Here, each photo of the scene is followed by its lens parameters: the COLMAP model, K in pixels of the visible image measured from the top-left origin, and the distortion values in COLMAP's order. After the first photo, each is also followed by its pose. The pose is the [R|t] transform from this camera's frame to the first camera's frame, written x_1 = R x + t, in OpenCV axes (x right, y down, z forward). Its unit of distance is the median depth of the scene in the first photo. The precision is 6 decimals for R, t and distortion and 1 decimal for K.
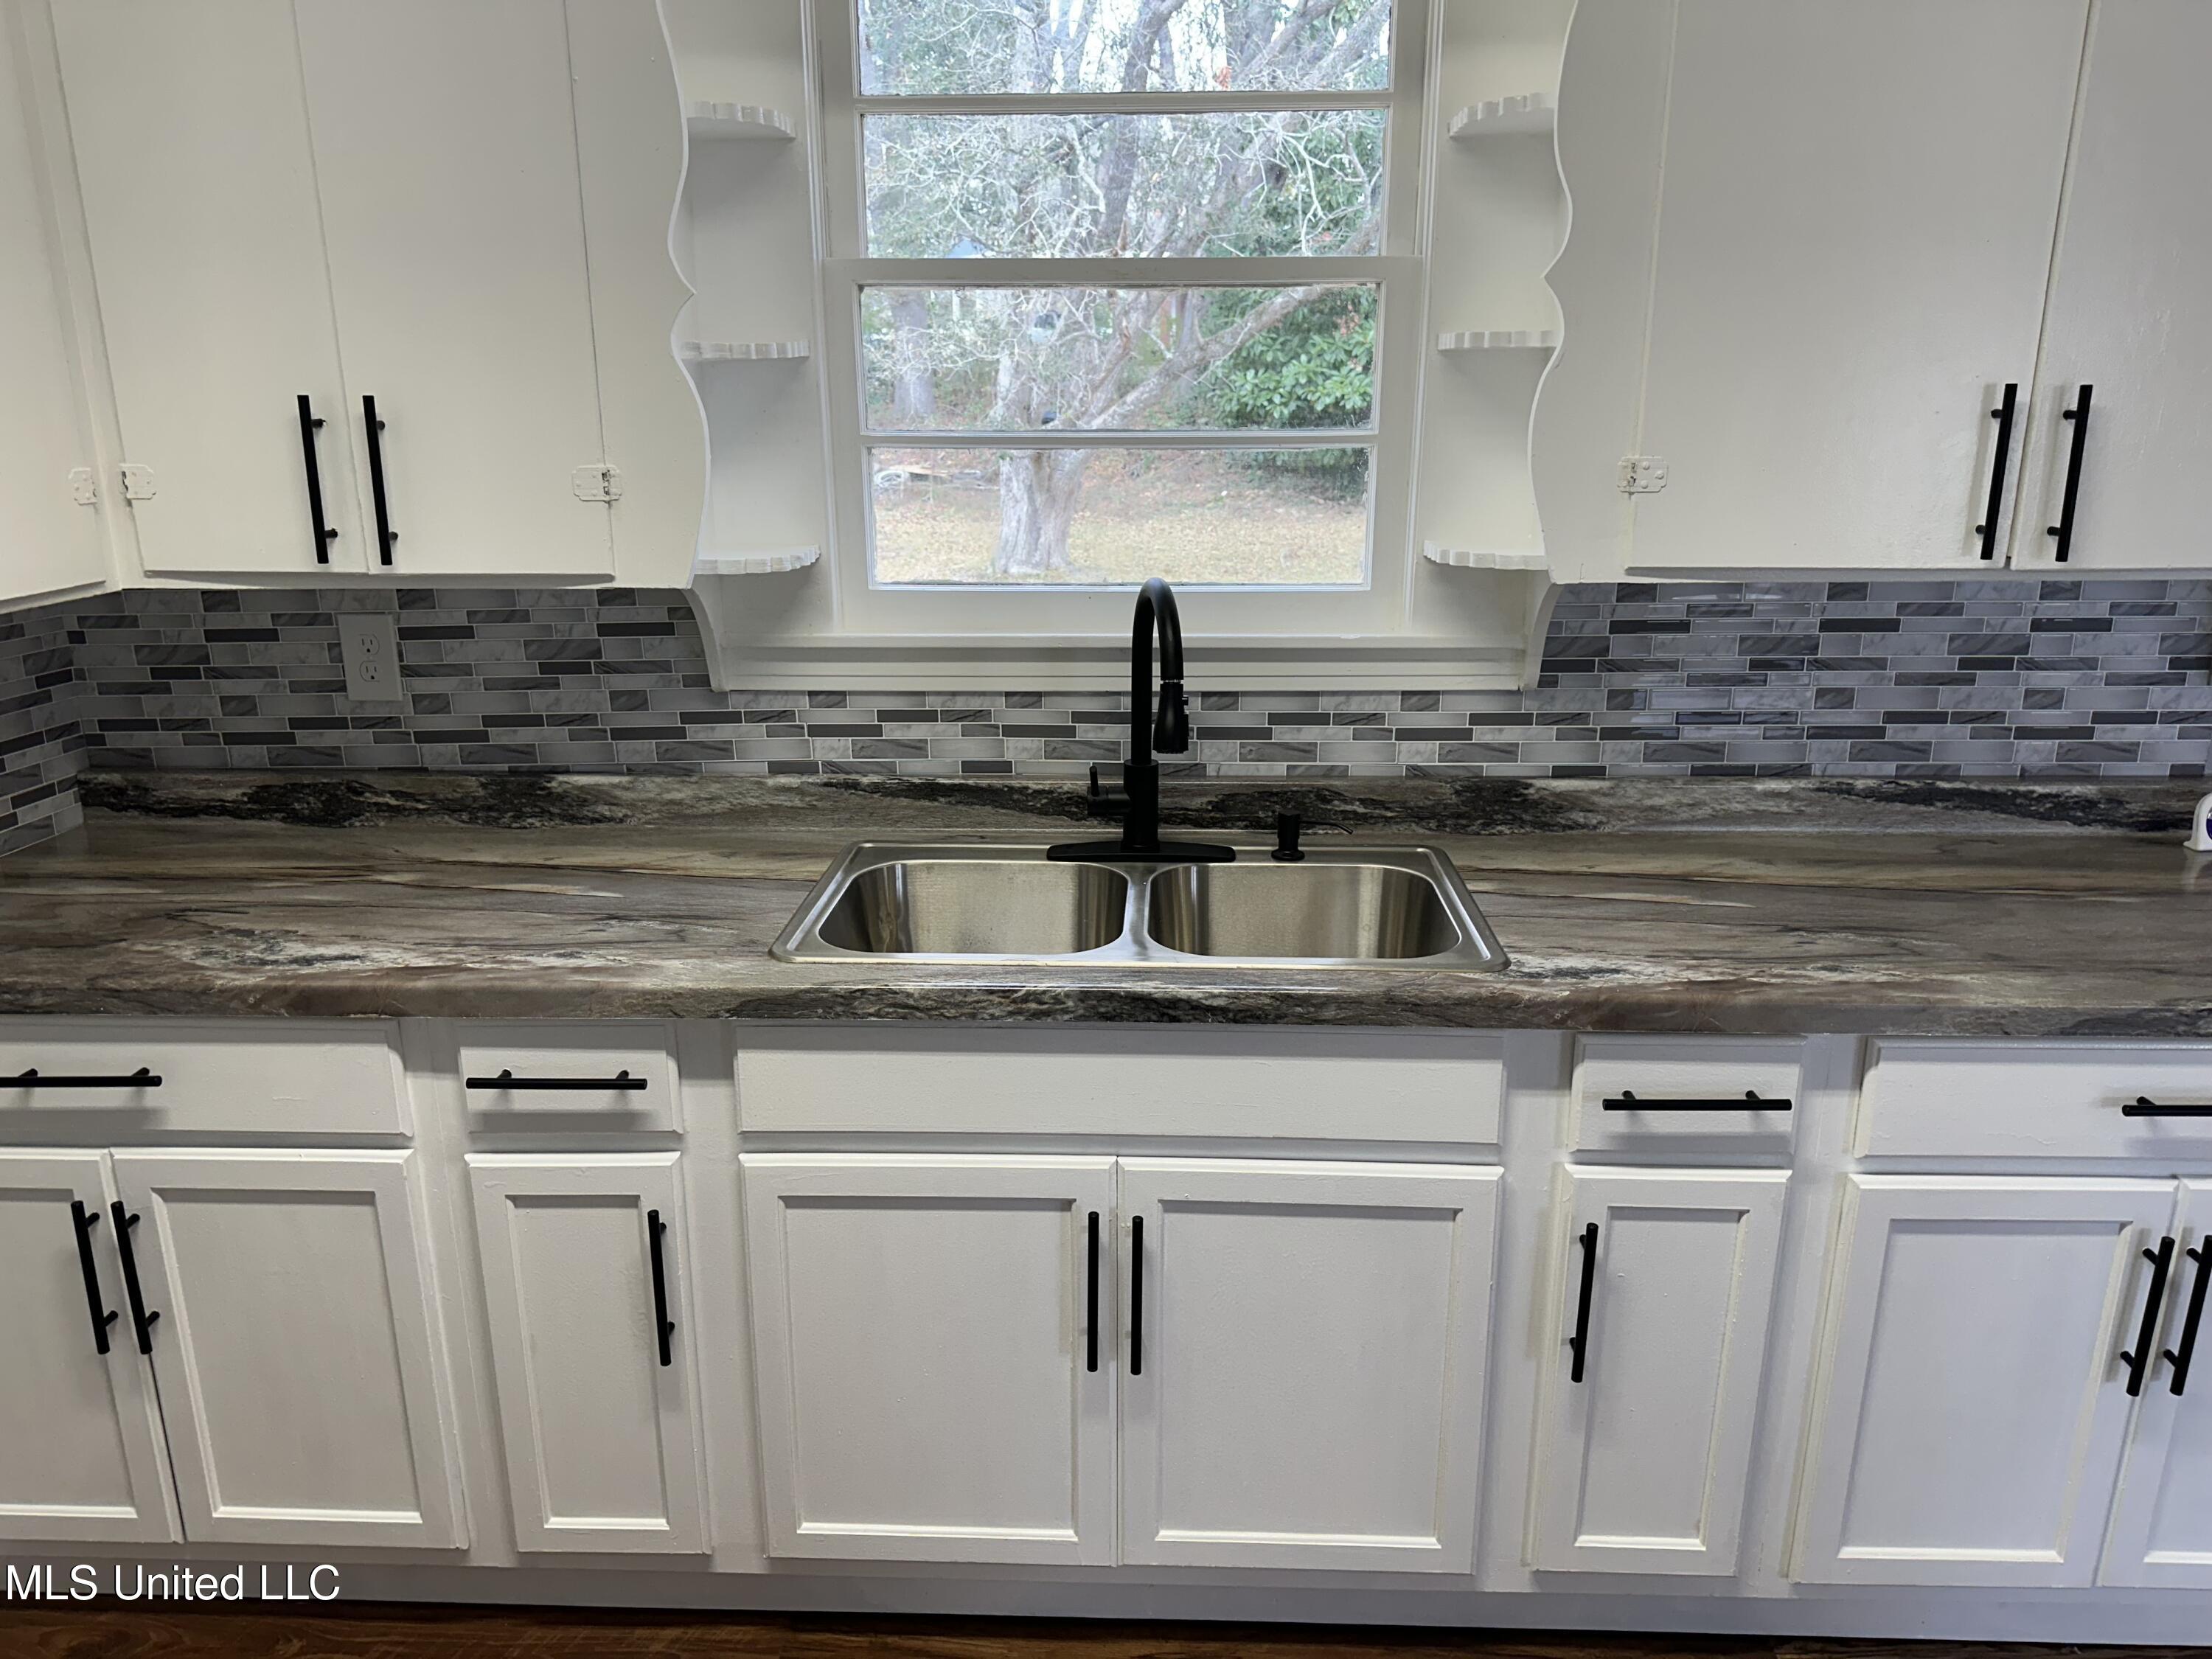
lens RADIAL K [[1540.7, 0, 1102.8], [0, 1540.7, 841.9], [0, 0, 1]] dist [0.132402, -0.197431]
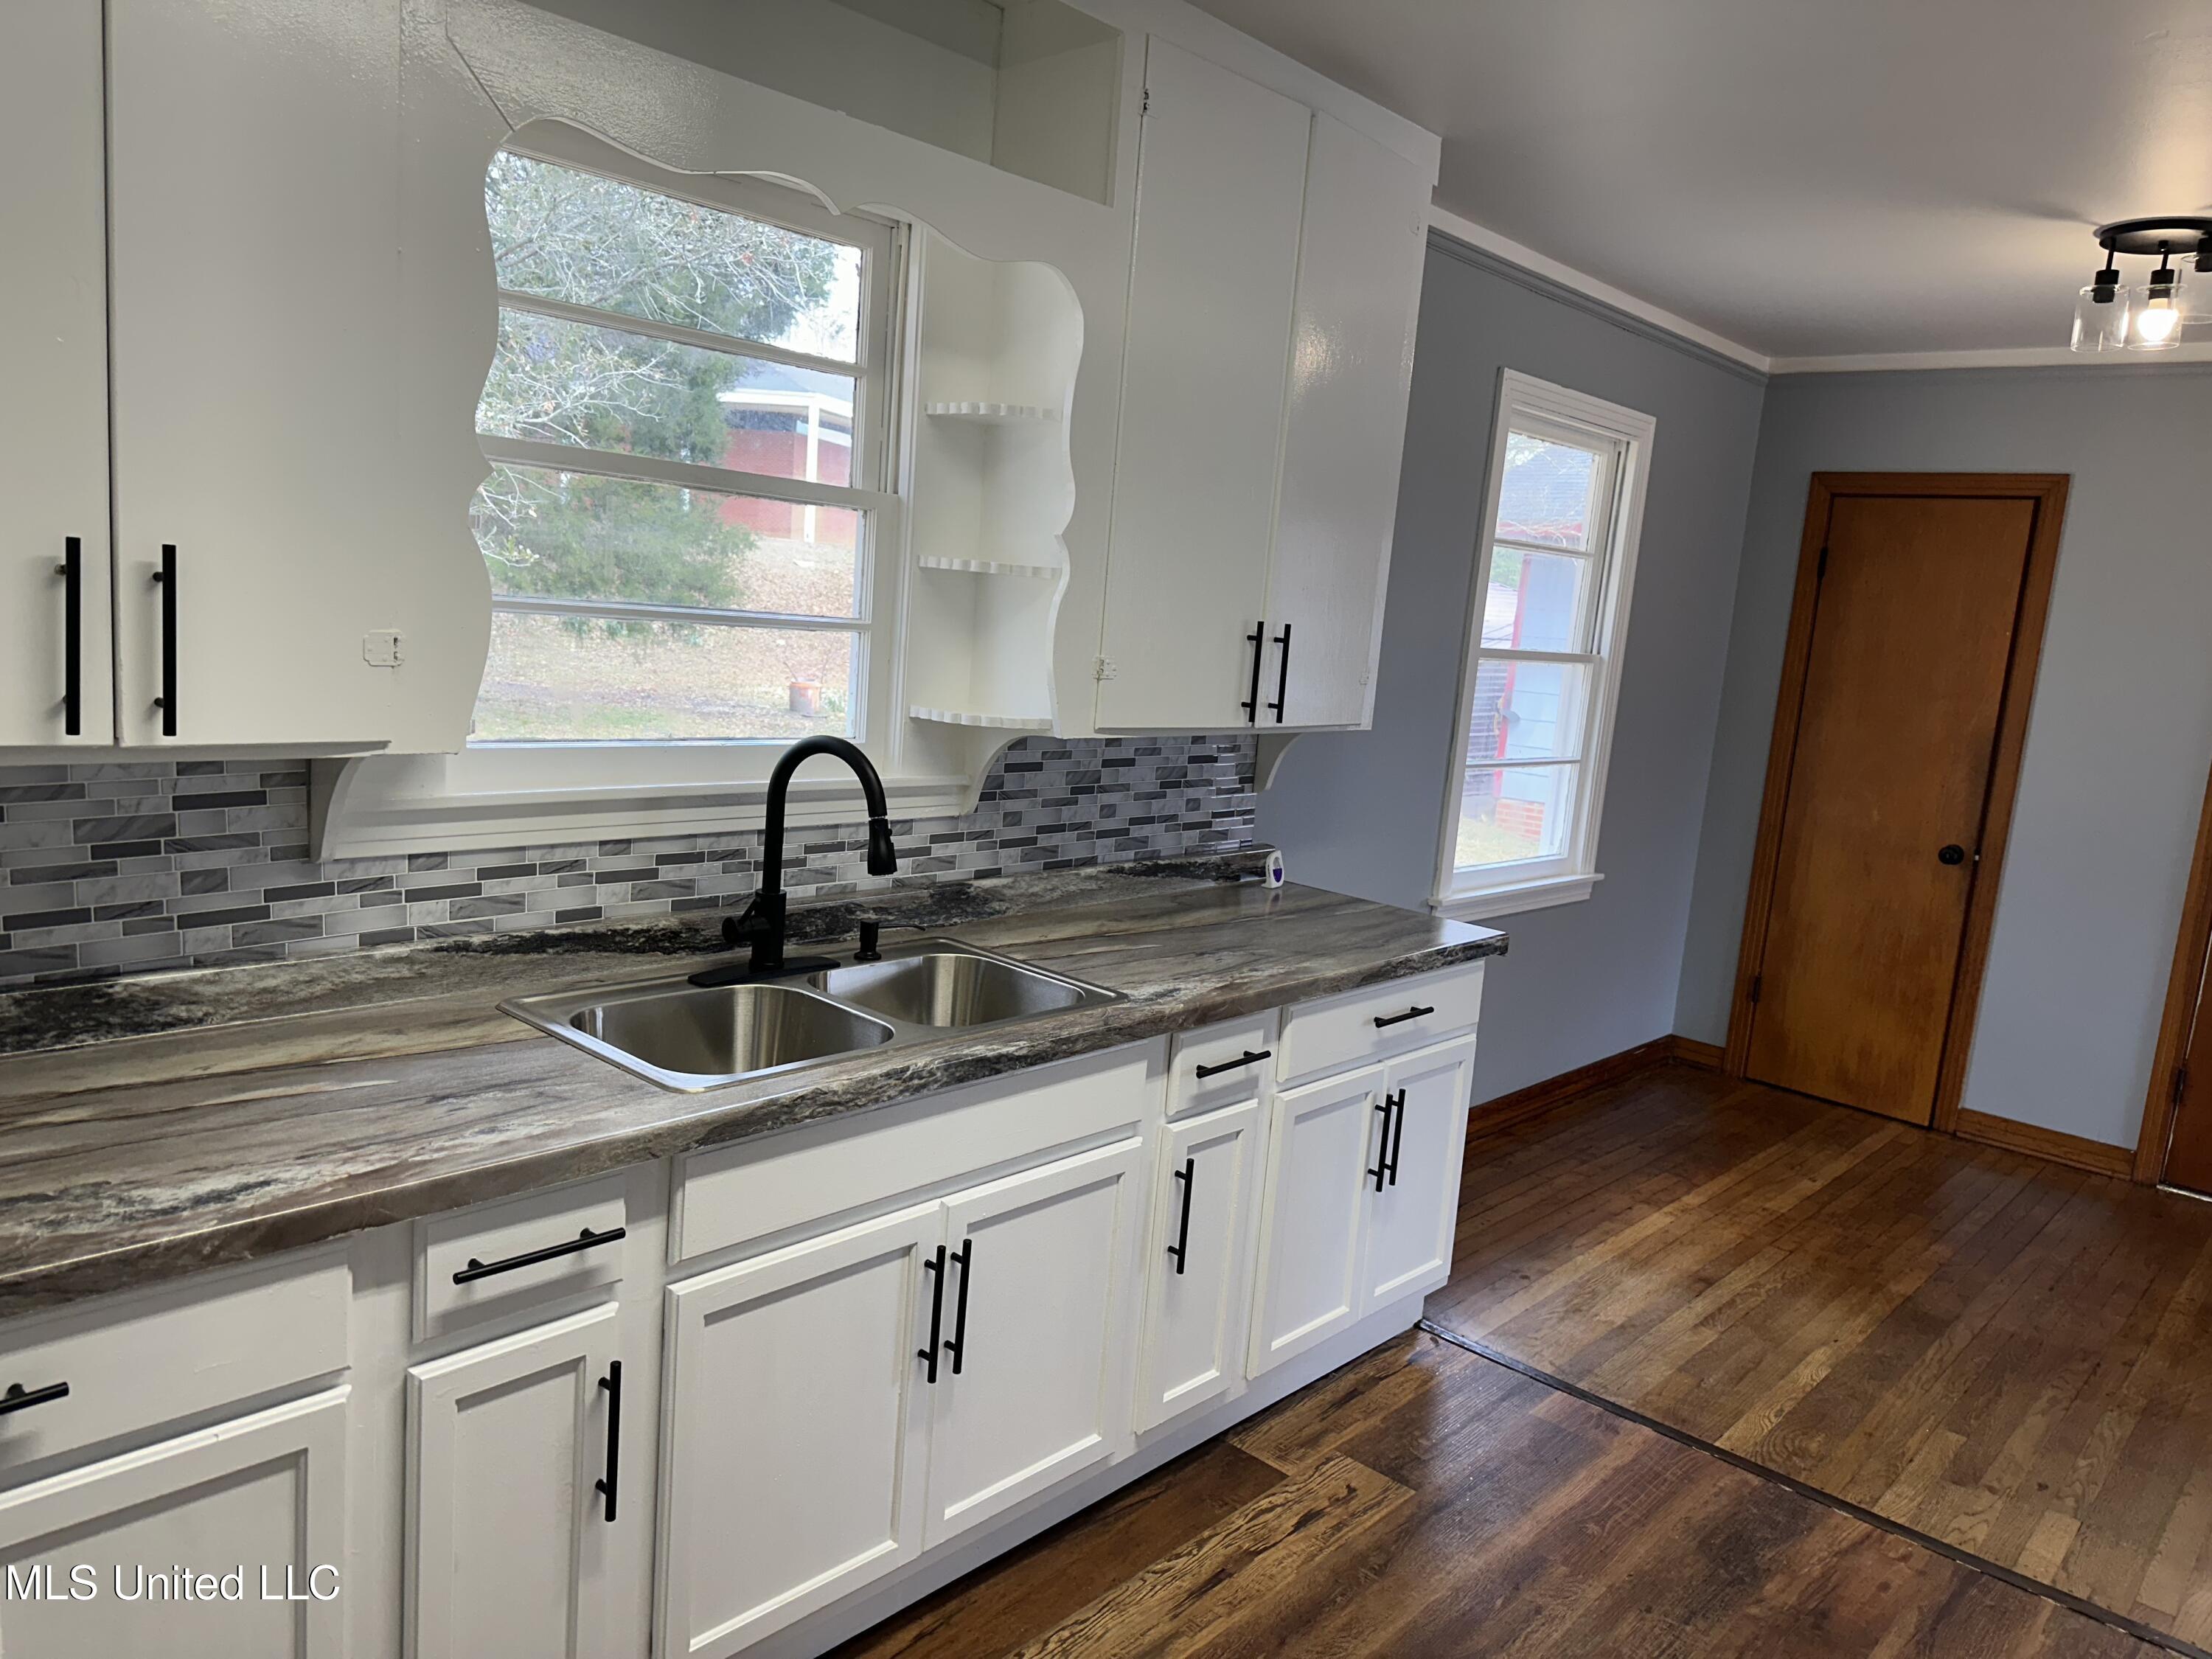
lens RADIAL K [[1540.7, 0, 1102.8], [0, 1540.7, 841.9], [0, 0, 1]] dist [0.132402, -0.197431]
pose [[0.641196, -0.065260, 0.764597, -0.674850], [0.132257, 0.990866, -0.026339, -0.023726], [-0.755894, 0.118011, 0.643970, 0.053427]]
